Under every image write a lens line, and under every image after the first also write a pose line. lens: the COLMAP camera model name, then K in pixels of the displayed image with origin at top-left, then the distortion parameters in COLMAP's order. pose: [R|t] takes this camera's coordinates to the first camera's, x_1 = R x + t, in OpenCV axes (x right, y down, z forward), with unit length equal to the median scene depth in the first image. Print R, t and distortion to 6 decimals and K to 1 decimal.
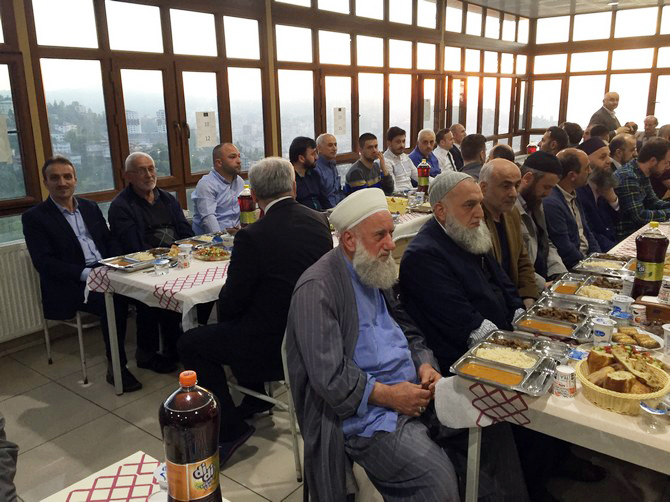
lens RADIAL K [[574.1, 0, 332.6], [0, 574.1, 250.9], [0, 0, 1]] dist [0.045071, -0.052803]
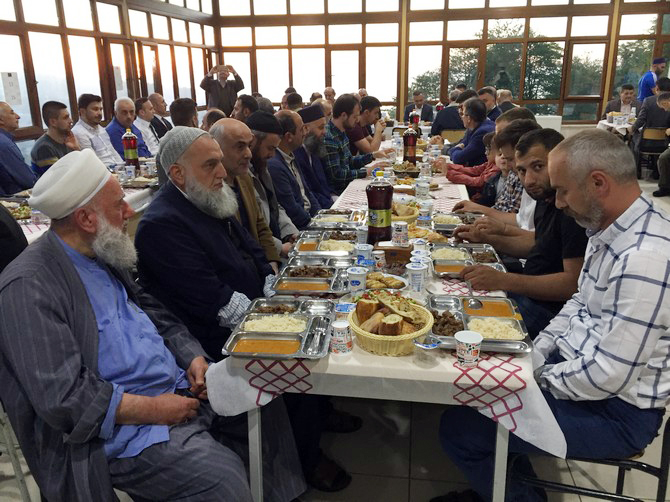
lens RADIAL K [[574.1, 0, 341.1], [0, 574.1, 247.4], [0, 0, 1]] dist [0.045071, -0.052803]
pose [[0.865781, -0.136941, 0.481321, -0.027514], [0.121035, 0.990575, 0.064115, 0.011954], [-0.485565, 0.002747, 0.874196, 0.115608]]
